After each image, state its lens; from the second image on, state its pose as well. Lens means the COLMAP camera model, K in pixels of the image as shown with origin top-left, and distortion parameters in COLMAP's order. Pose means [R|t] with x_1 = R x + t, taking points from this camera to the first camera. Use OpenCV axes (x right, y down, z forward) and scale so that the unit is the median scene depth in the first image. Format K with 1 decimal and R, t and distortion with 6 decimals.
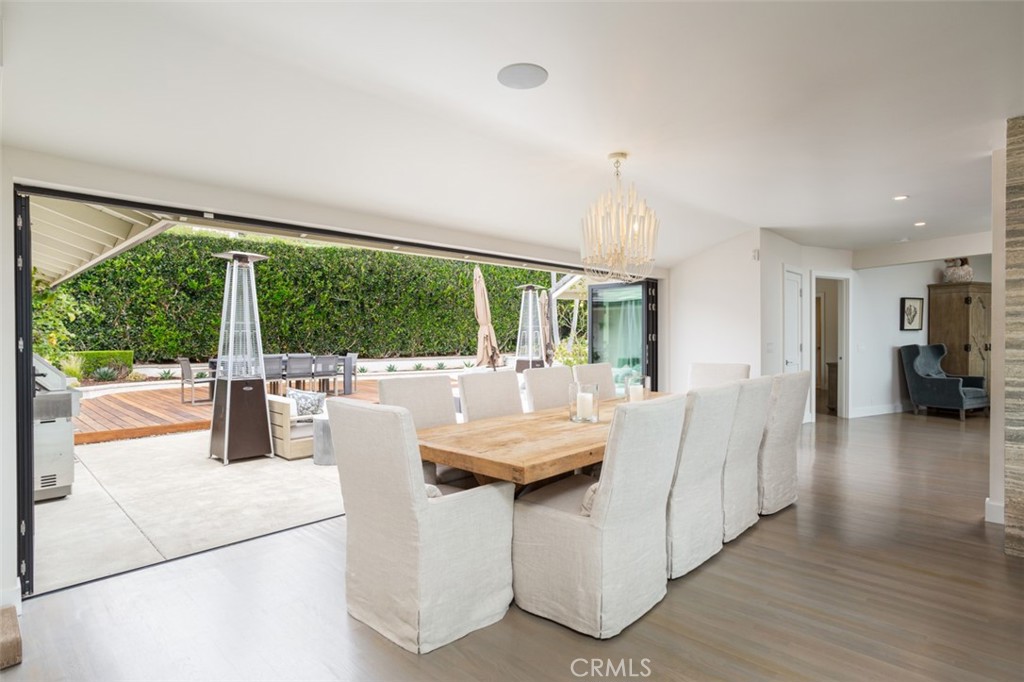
lens RADIAL K [[543.2, 0, 512.0], [0, 543.2, 341.0], [0, 0, 1]] dist [0.000445, 0.000198]
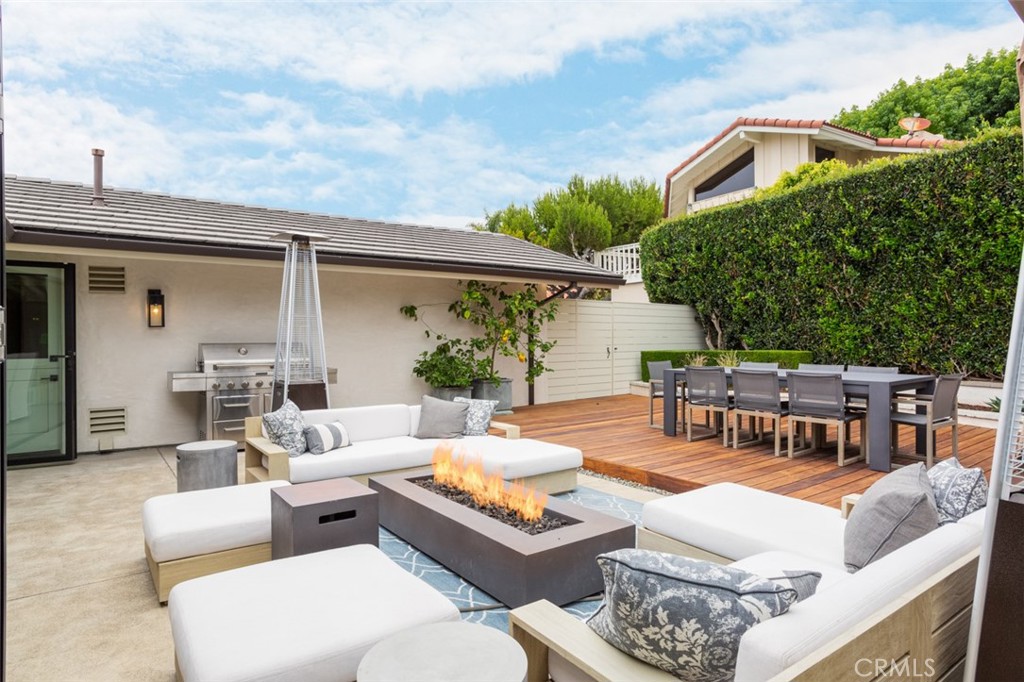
lens RADIAL K [[571.8, 0, 512.0], [0, 571.8, 341.0], [0, 0, 1]] dist [0.000440, 0.000266]
pose [[-0.153788, 0.005031, -0.988091, 0.163027], [-0.002961, 0.999980, 0.005553, -0.000841], [0.988099, 0.003780, -0.153770, 0.762105]]
